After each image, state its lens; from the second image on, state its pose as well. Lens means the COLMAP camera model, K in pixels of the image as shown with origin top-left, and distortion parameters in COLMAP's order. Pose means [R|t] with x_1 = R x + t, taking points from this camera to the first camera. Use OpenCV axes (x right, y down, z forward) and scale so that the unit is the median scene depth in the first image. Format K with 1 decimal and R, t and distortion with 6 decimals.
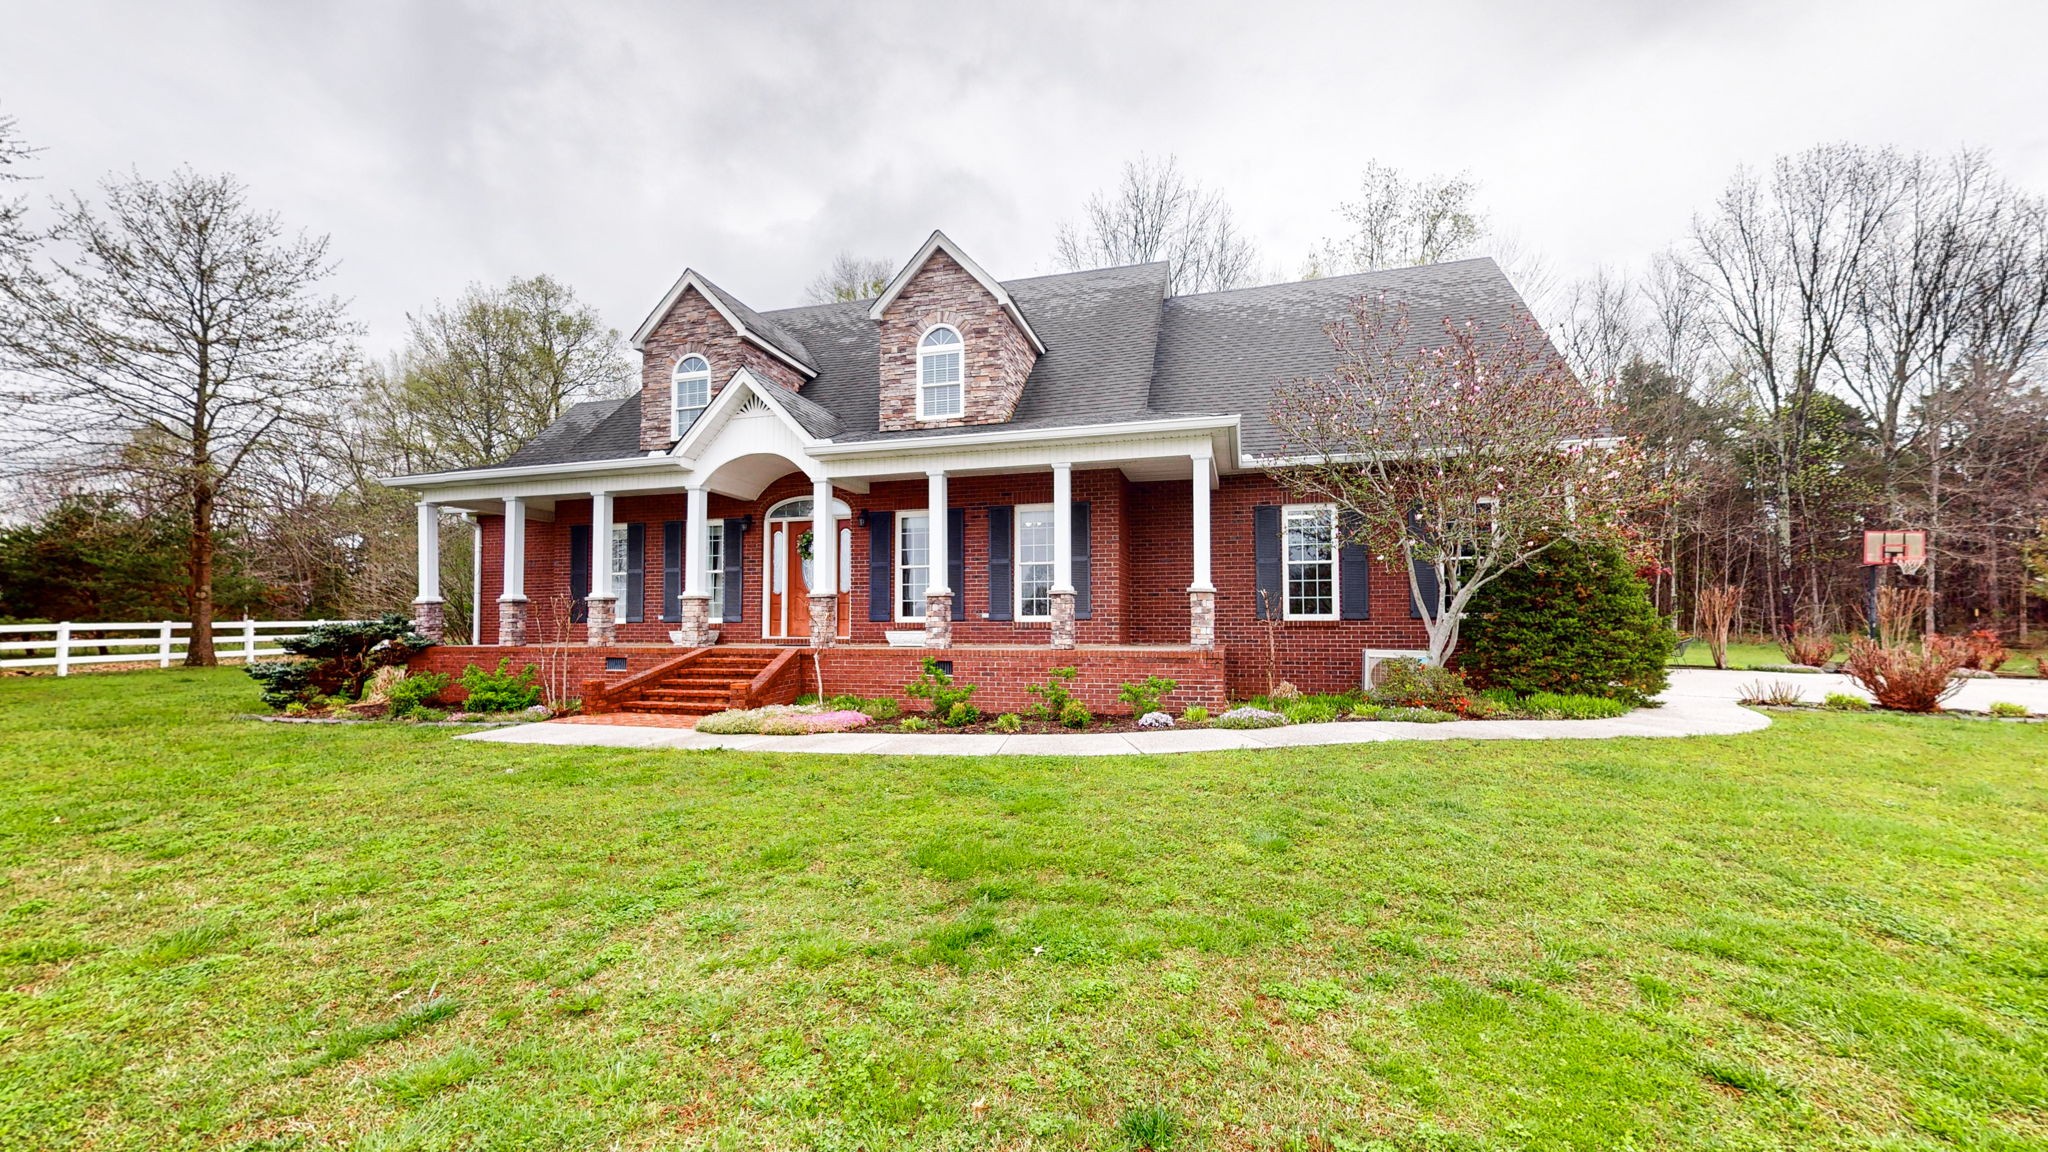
lens RADIAL K [[731.9, 0, 1028.8], [0, 731.9, 550.1], [0, 0, 1]] dist [0.000765, -0.000196]
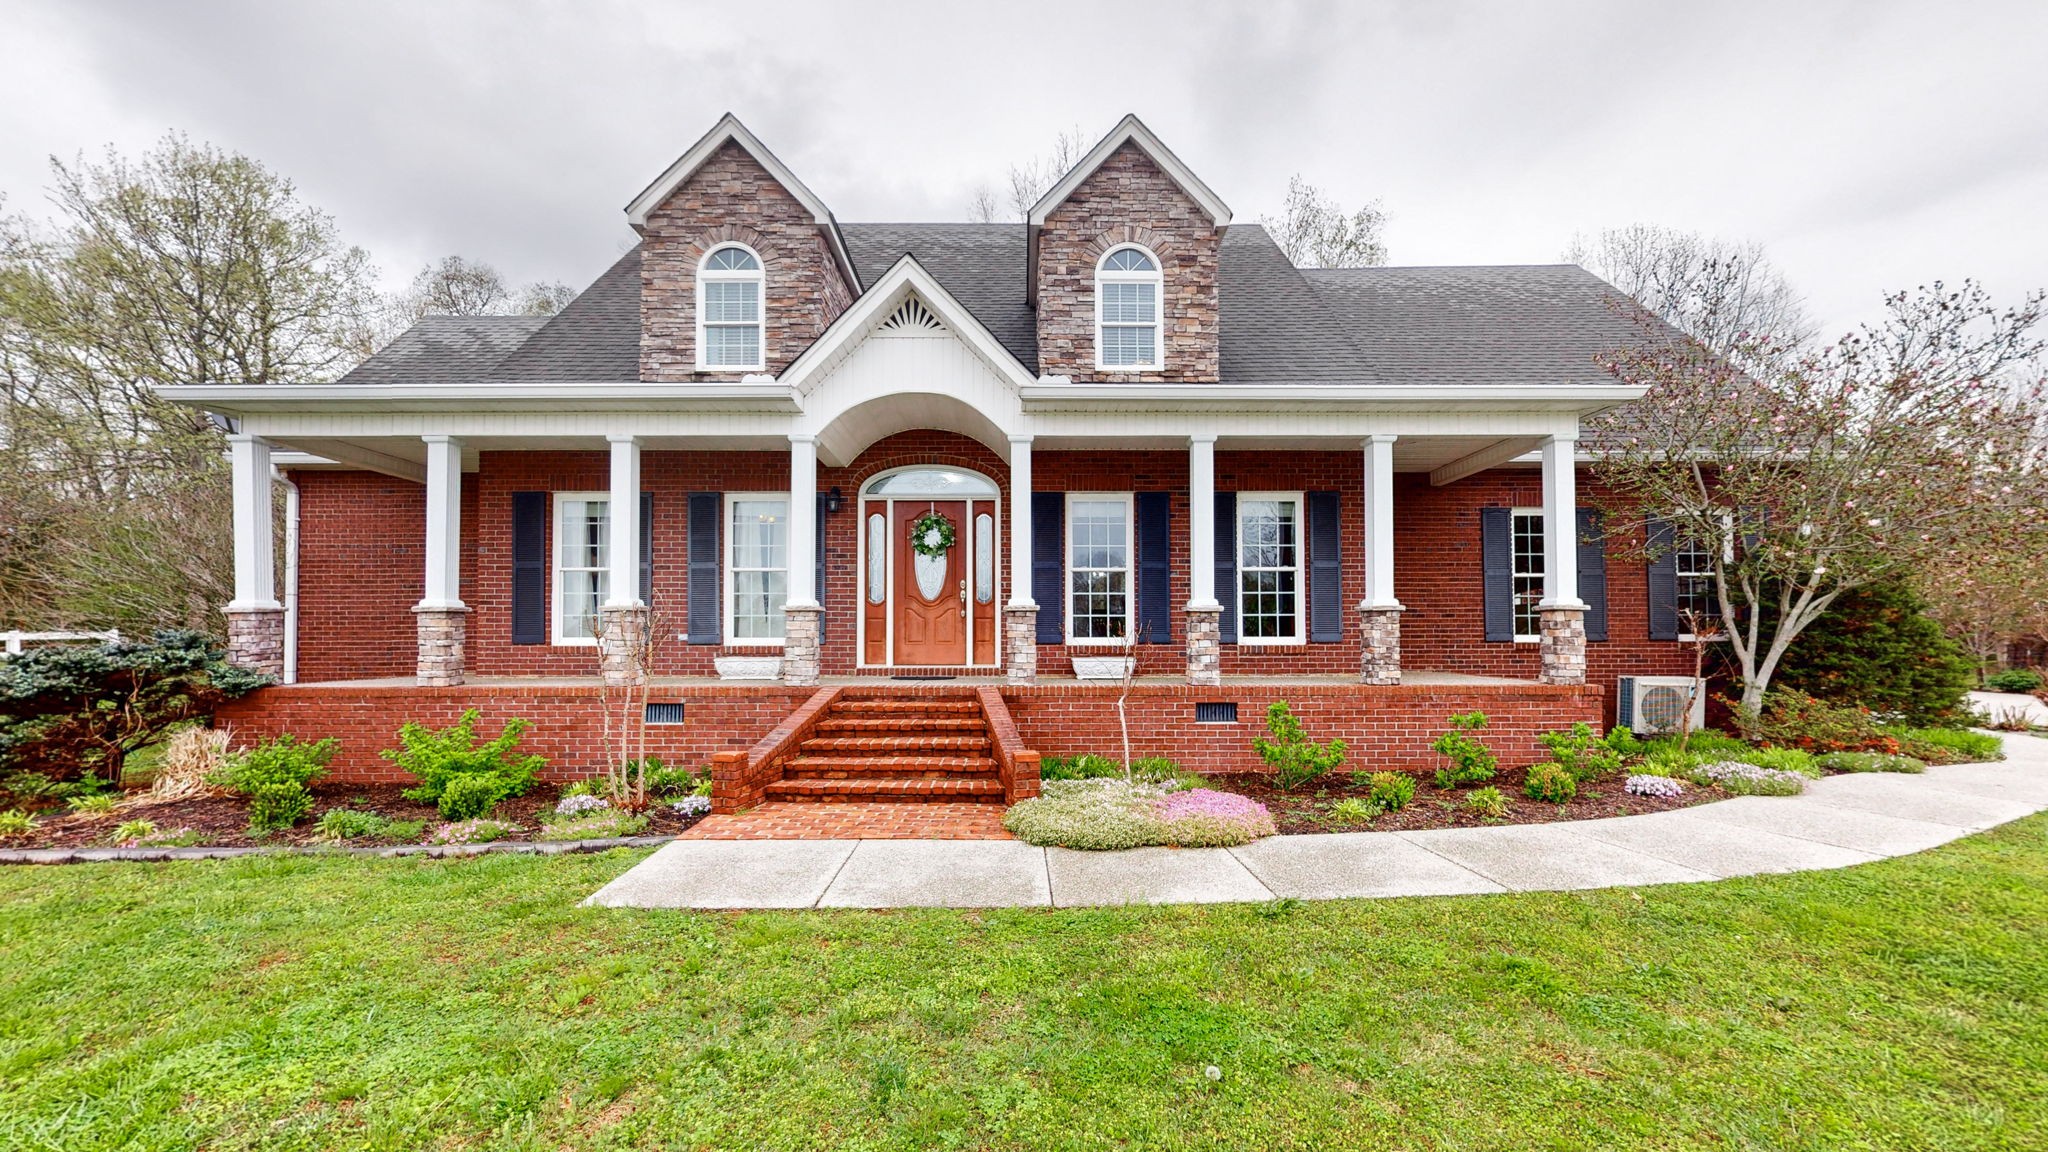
lens RADIAL K [[748.0, 0, 1027.0], [0, 748.0, 577.5], [0, 0, 1]] dist [0.000667, -0.000089]
pose [[0.963764, 0.024218, 0.265656, -0.418011], [-0.028774, 0.999498, 0.013271, 0.022087], [-0.265202, -0.020434, 0.963976, 0.296537]]
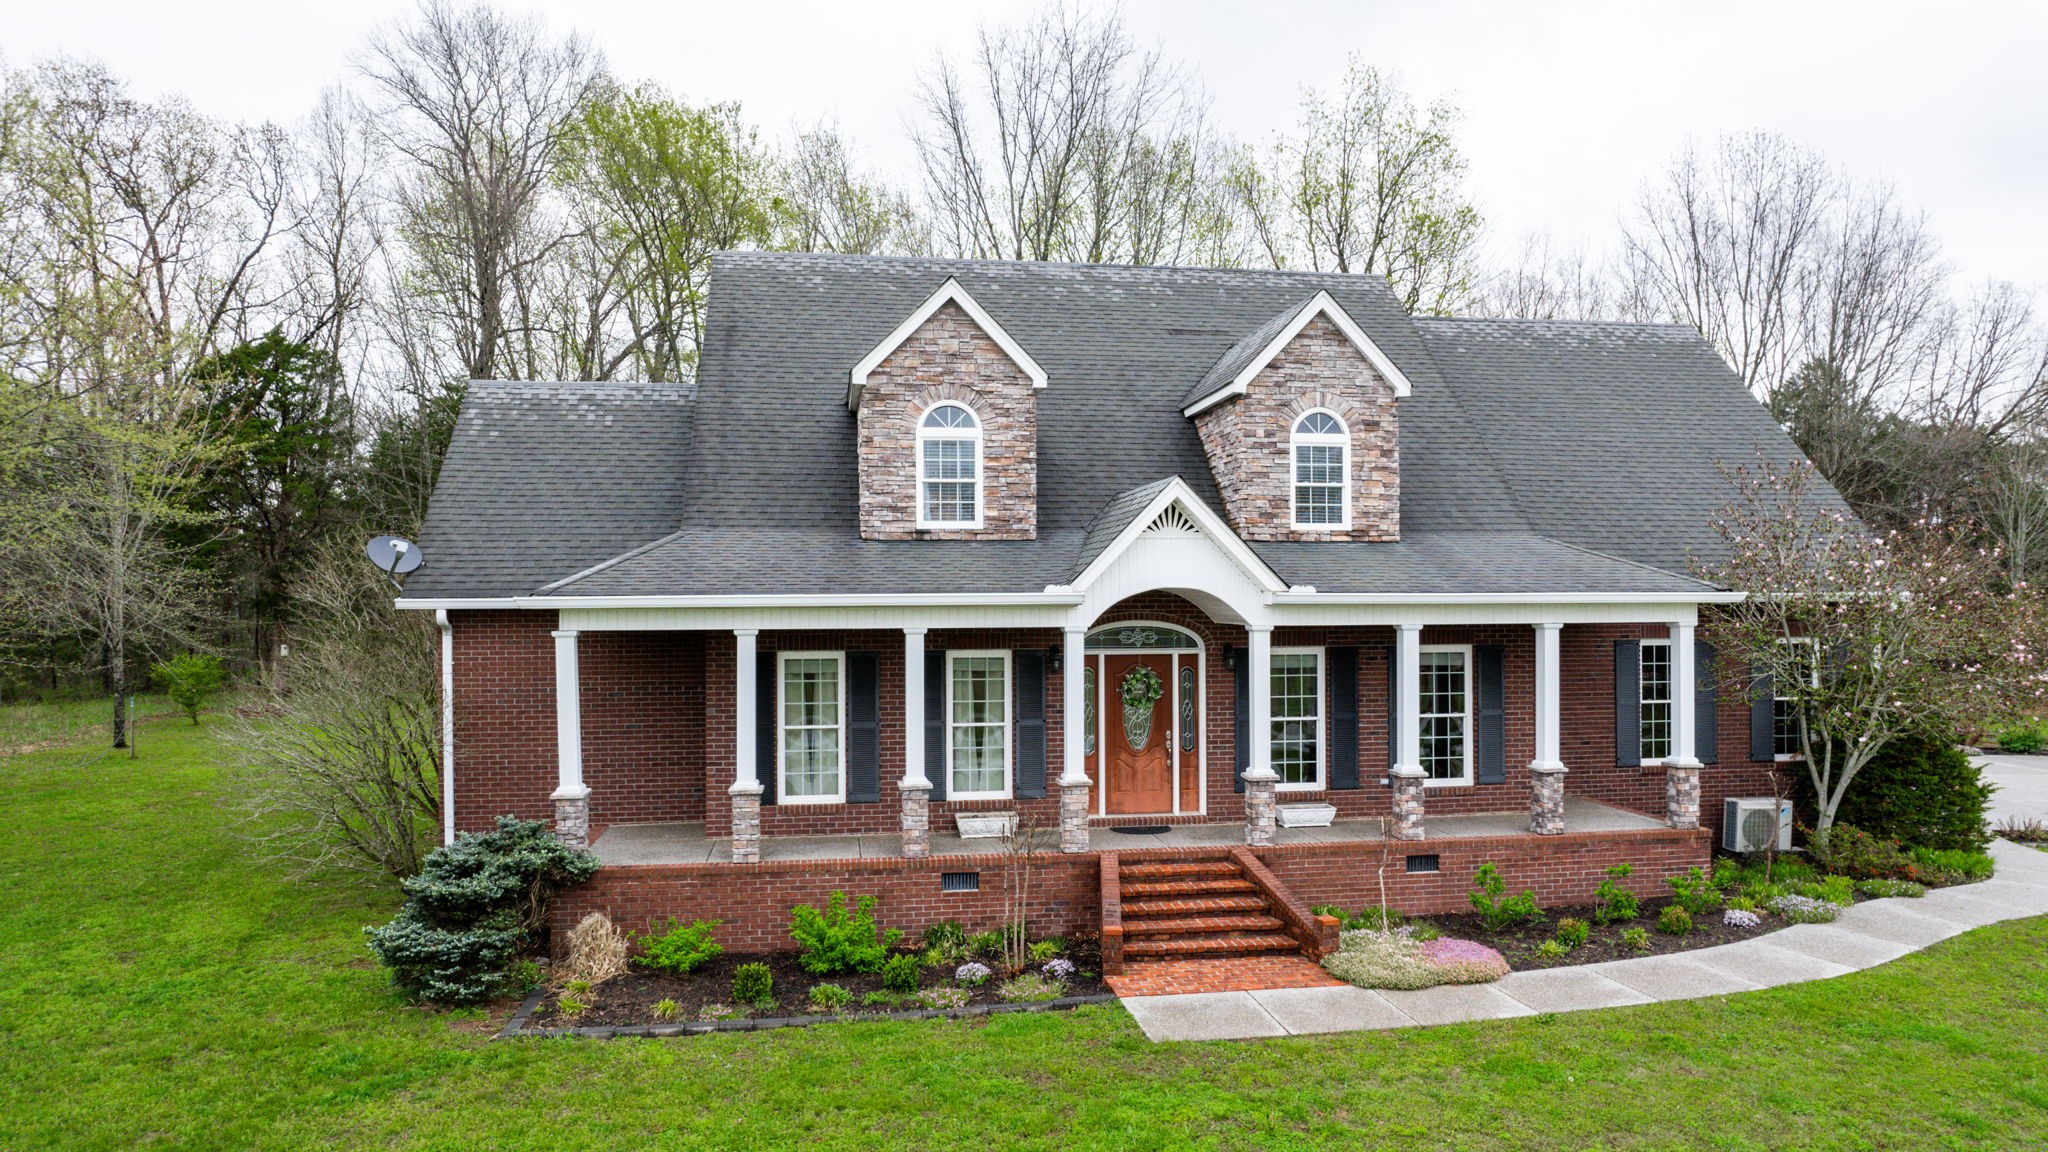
lens RADIAL K [[1238.8, 0, 1029.2], [0, 1238.8, 482.1], [0, 0, 1]] dist [-0.050822, 0.026998]
pose [[0.916801, 0.039743, 0.397363, -0.944970], [-0.042747, 0.999085, -0.001298, -0.217124], [-0.397051, -0.015796, 0.917661, -0.097139]]
